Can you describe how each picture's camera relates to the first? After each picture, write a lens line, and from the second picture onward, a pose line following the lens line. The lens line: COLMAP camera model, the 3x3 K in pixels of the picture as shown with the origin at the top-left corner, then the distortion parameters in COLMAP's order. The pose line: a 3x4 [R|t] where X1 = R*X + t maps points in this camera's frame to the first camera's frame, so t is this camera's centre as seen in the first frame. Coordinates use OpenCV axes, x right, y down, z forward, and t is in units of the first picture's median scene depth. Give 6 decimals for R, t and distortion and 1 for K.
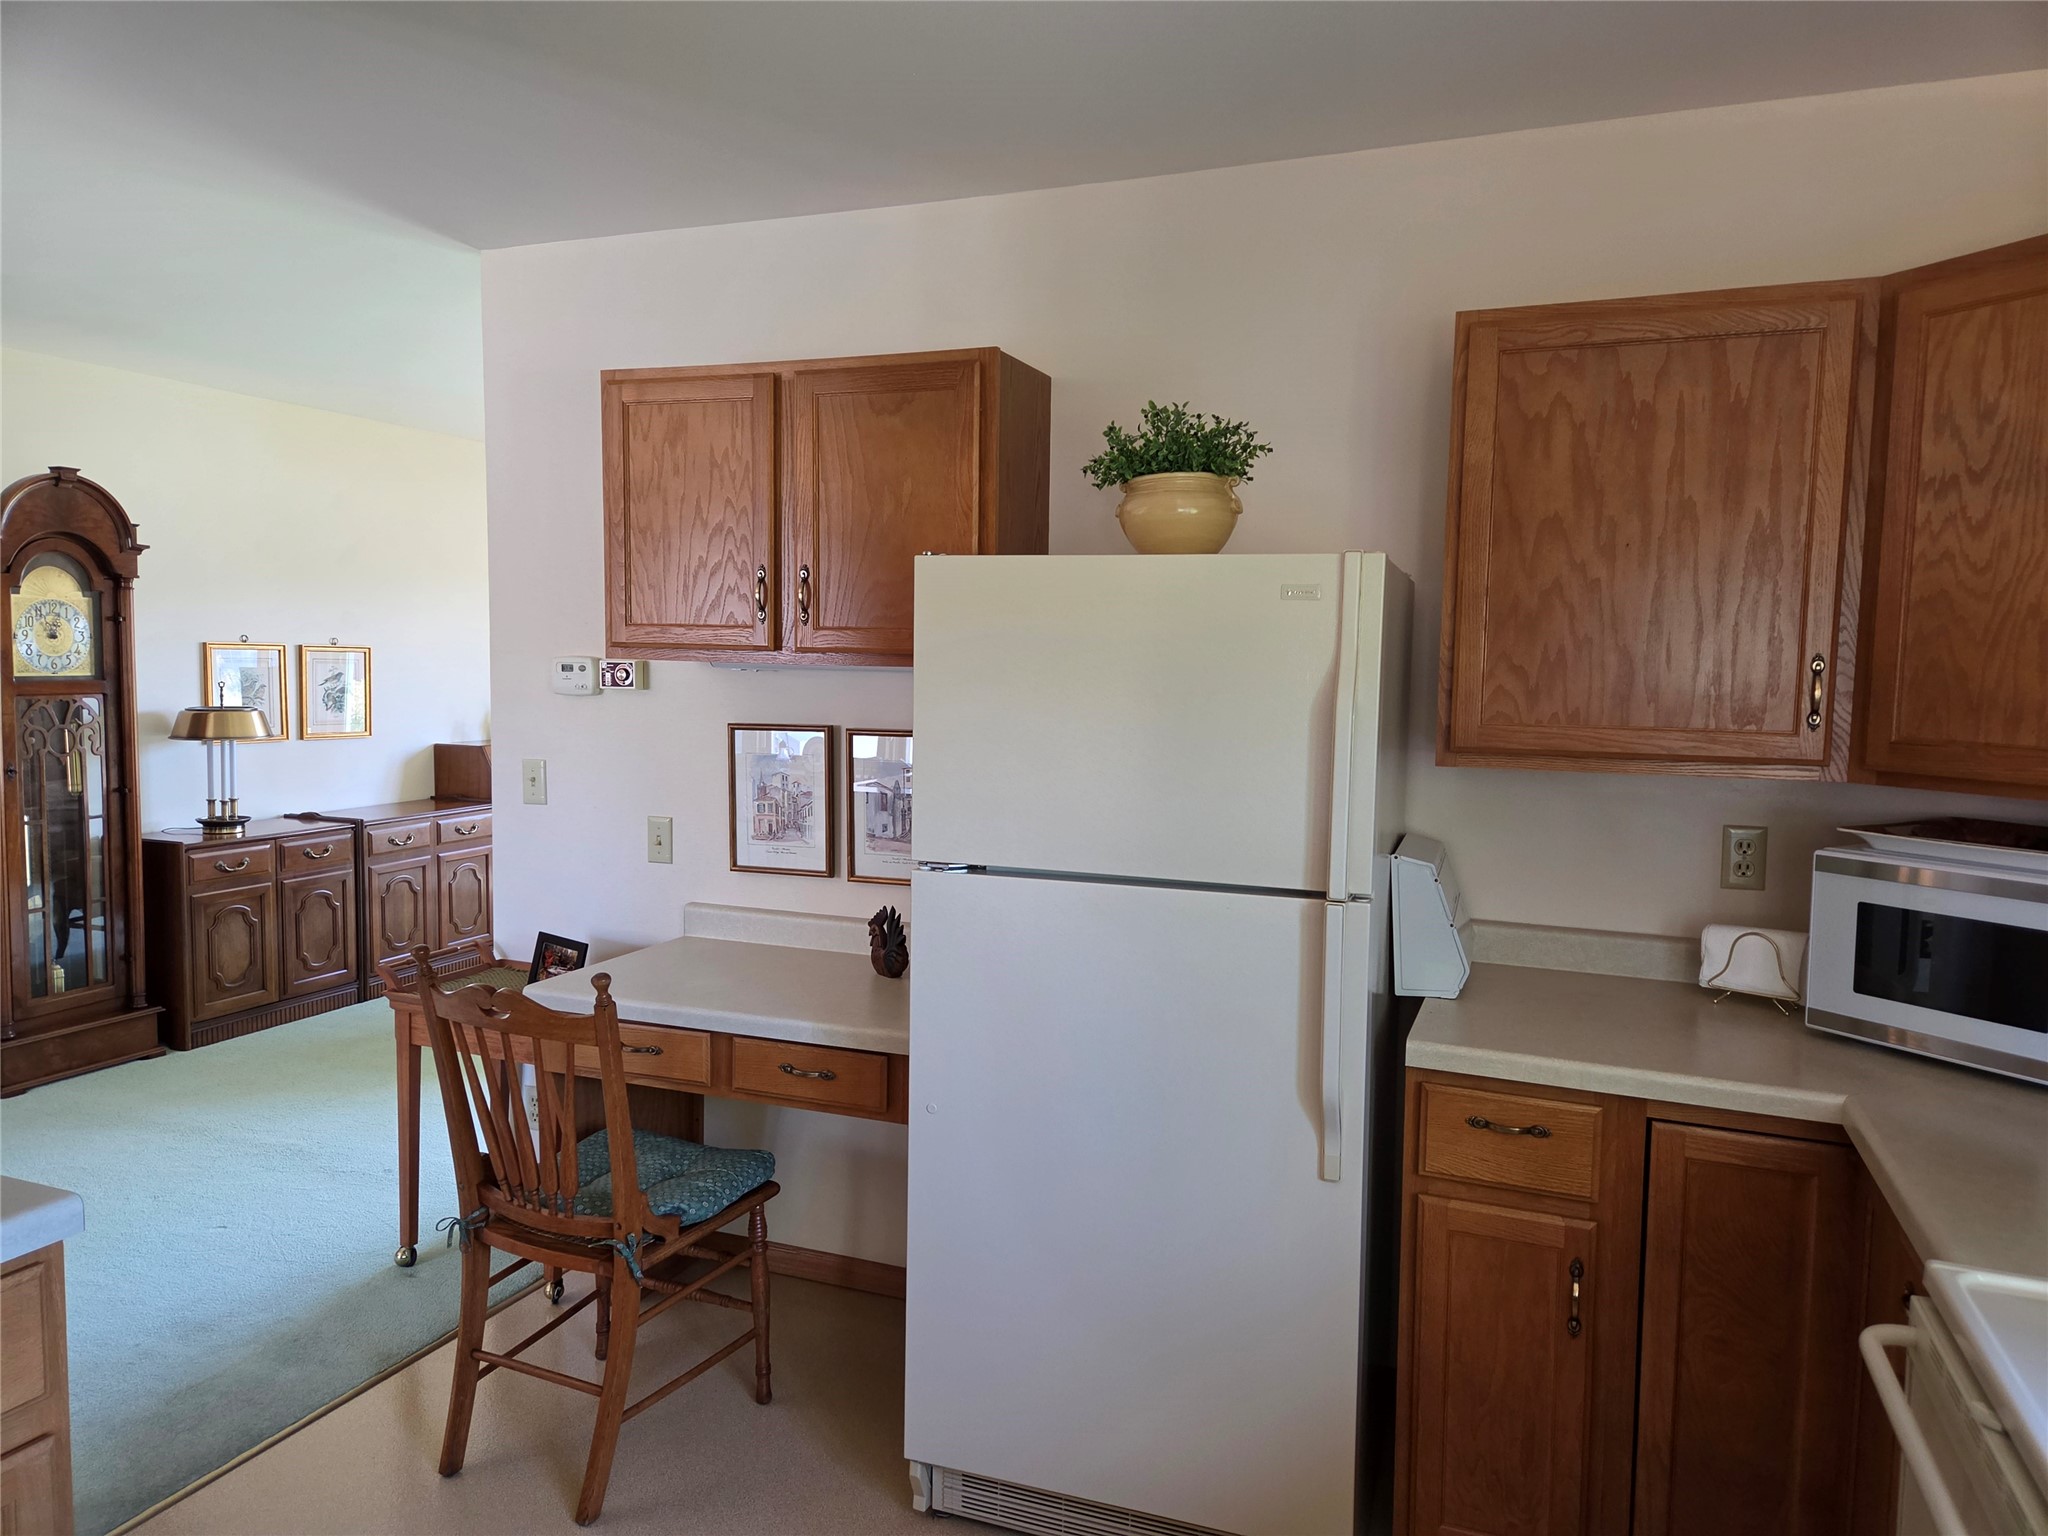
lens RADIAL K [[1384.6, 0, 1029.1], [0, 1384.6, 777.6], [0, 0, 1]] dist [0.069182, -0.055018]
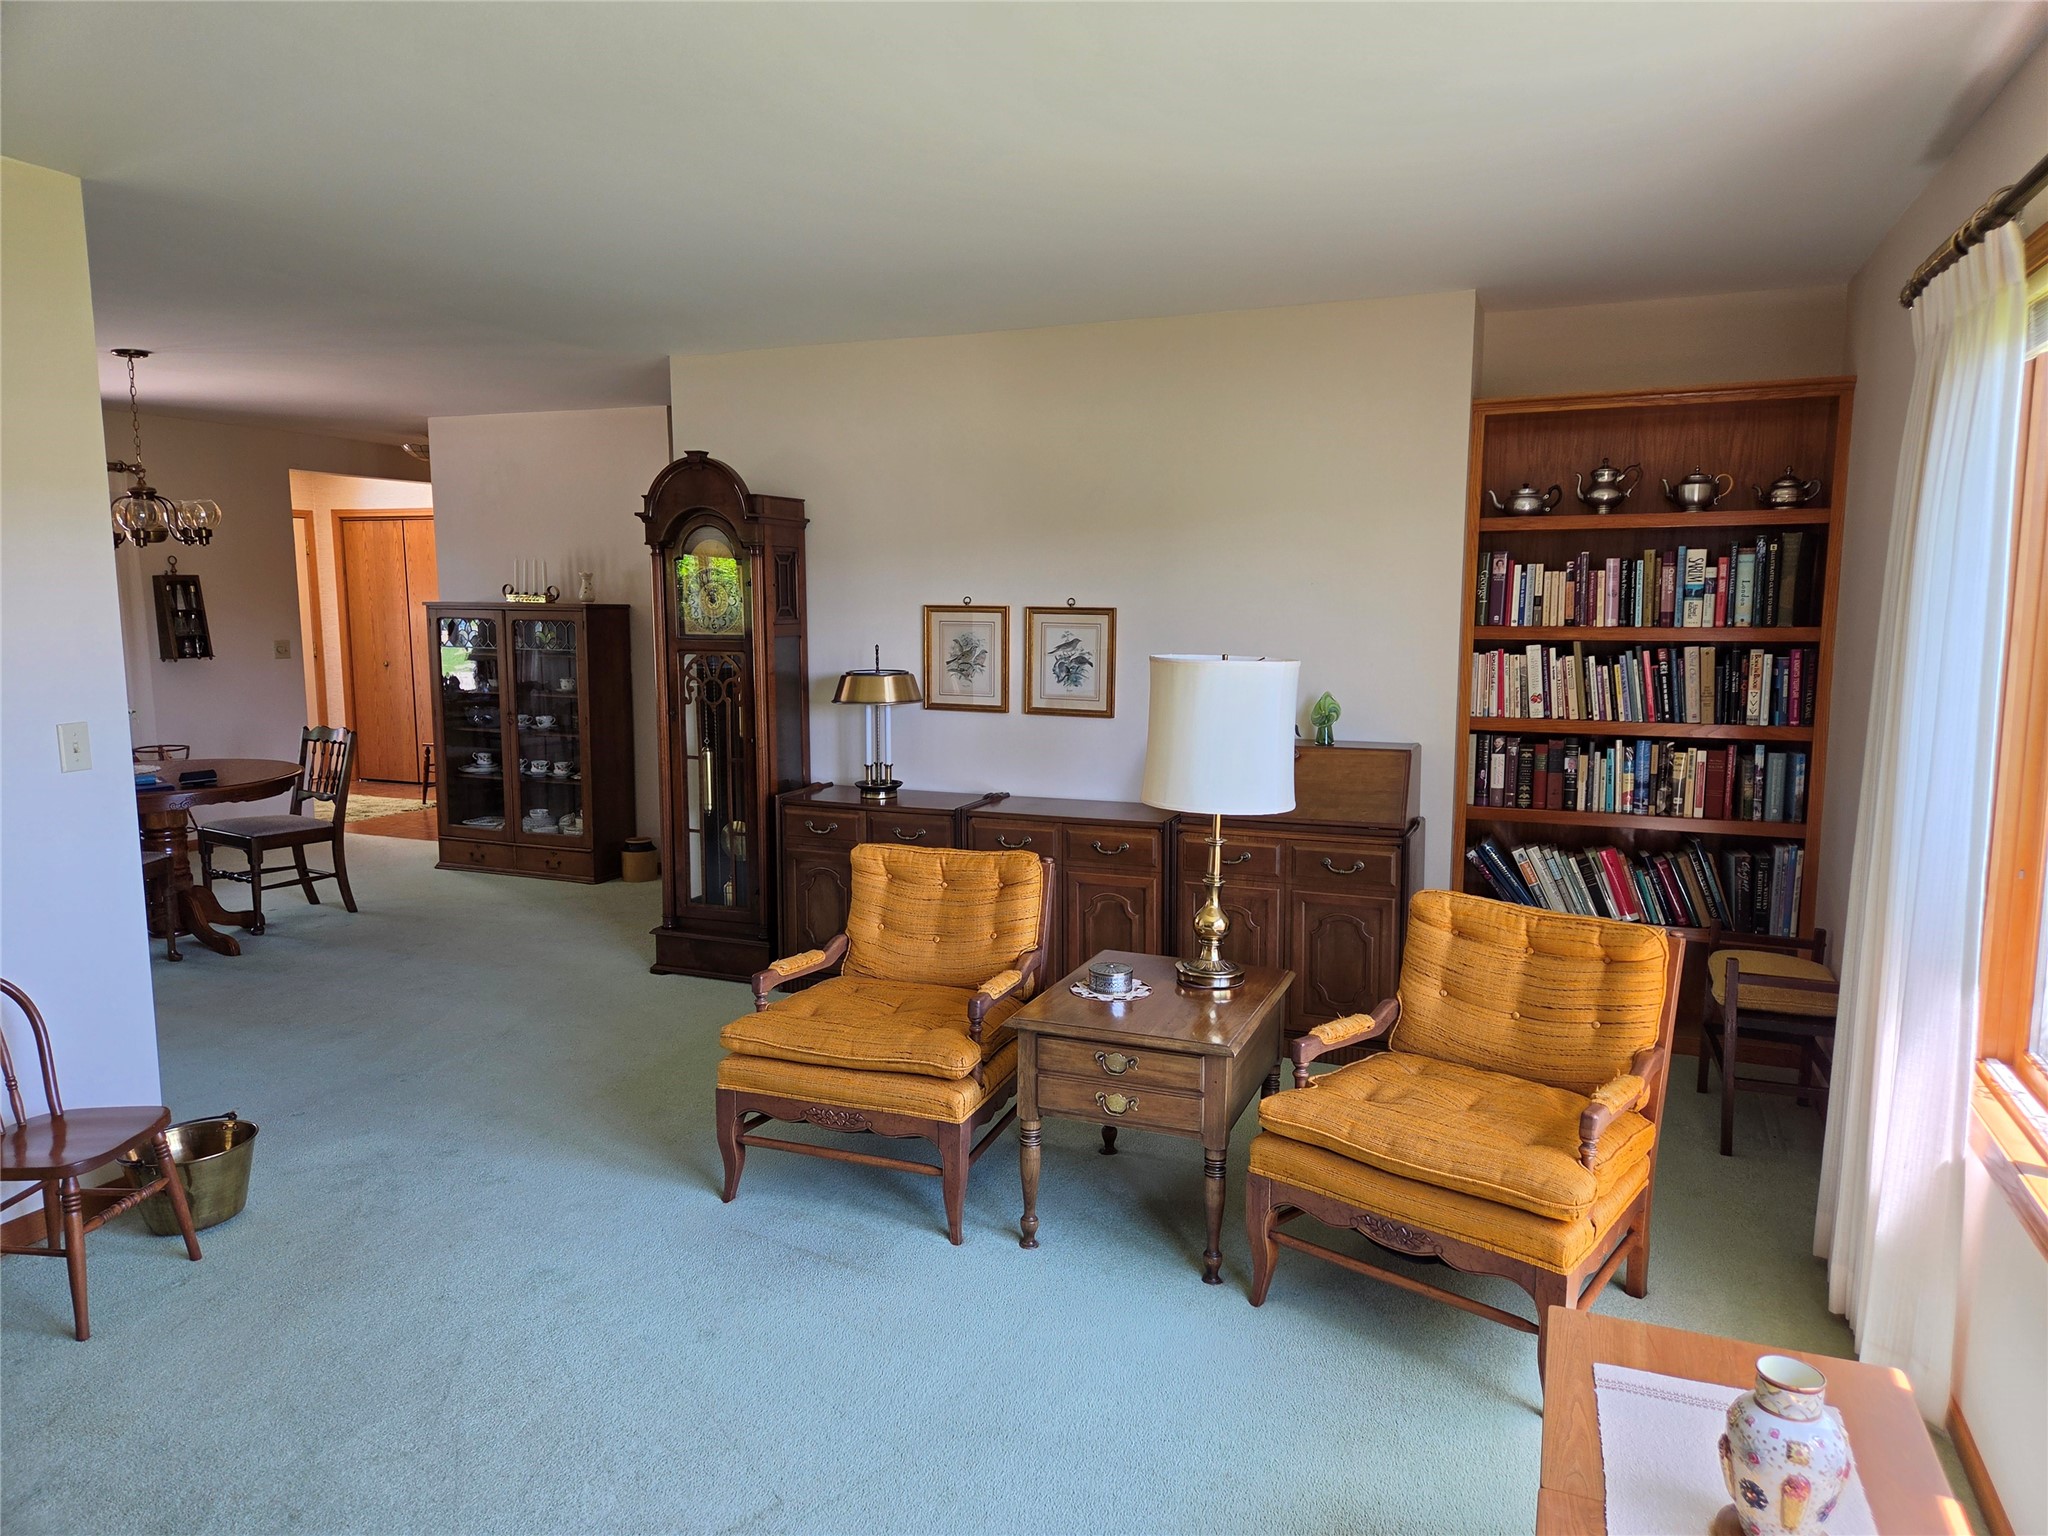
lens RADIAL K [[1384.6, 0, 1014.5], [0, 1384.6, 766.1], [0, 0, 1]] dist [0.069182, -0.055018]
pose [[-0.034524, 0.104093, -0.993968, 0.394800], [-0.090981, 0.990104, 0.106848, -0.096466], [0.995254, 0.094121, -0.024712, 1.128415]]
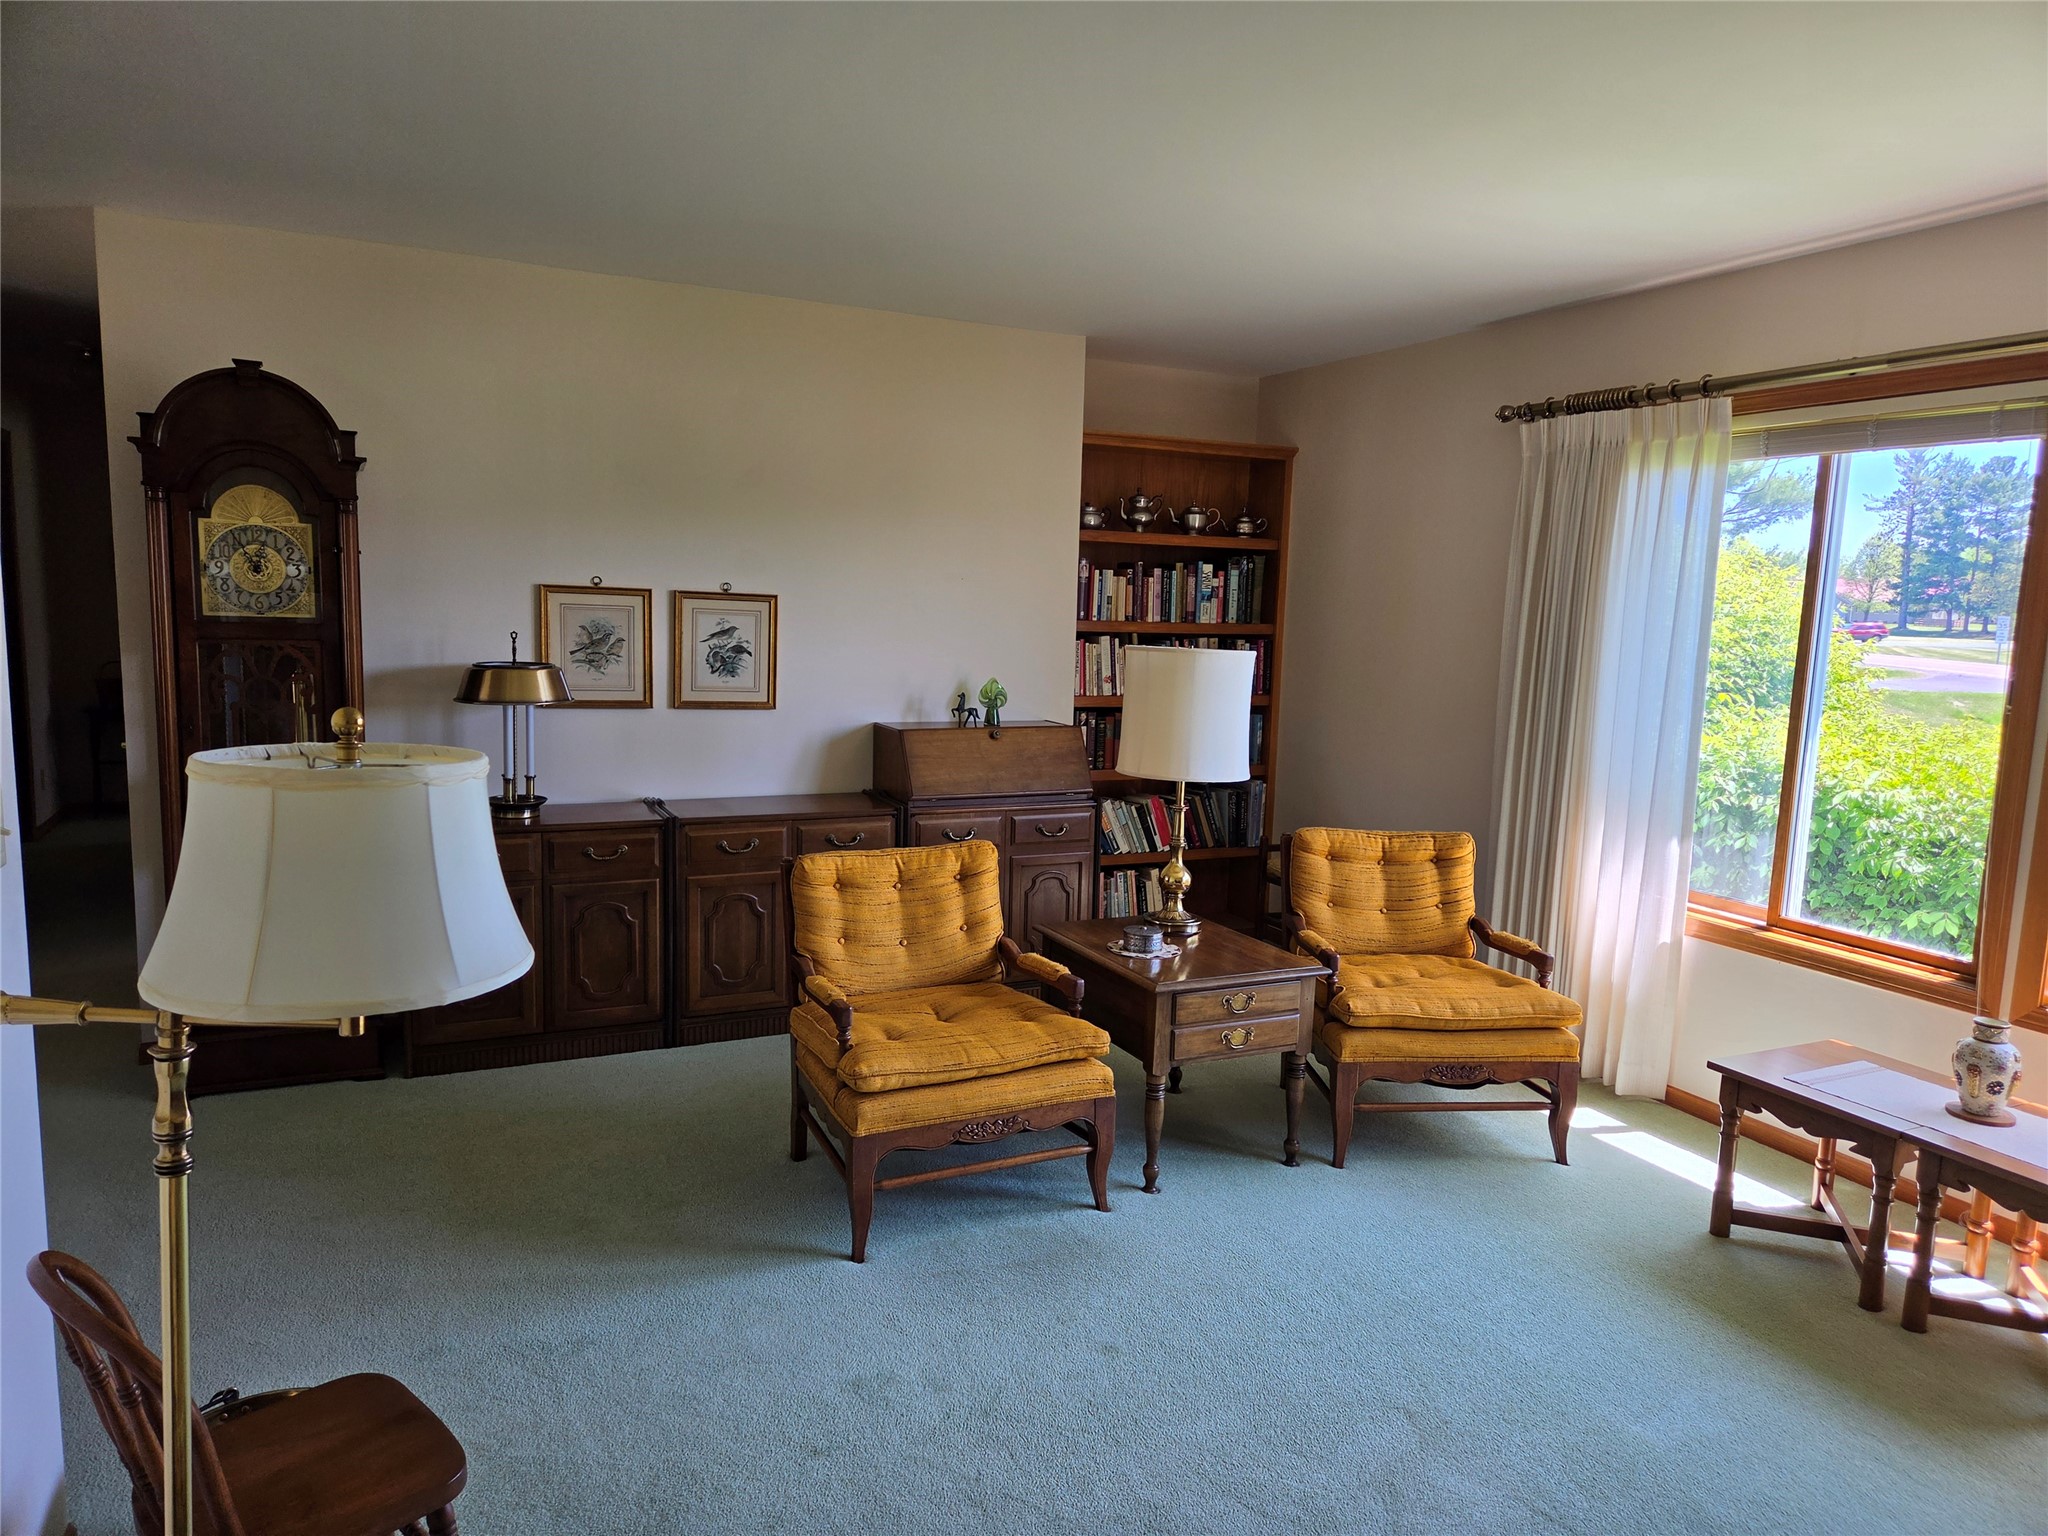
lens RADIAL K [[1384.6, 0, 1037.9], [0, 1384.6, 783.5], [0, 0, 1]] dist [0.069182, -0.055018]
pose [[0.731792, 0.095432, -0.674813, 0.199422], [-0.080187, 0.995327, 0.053801, -0.048620], [0.676794, 0.014740, 0.736025, 0.613723]]
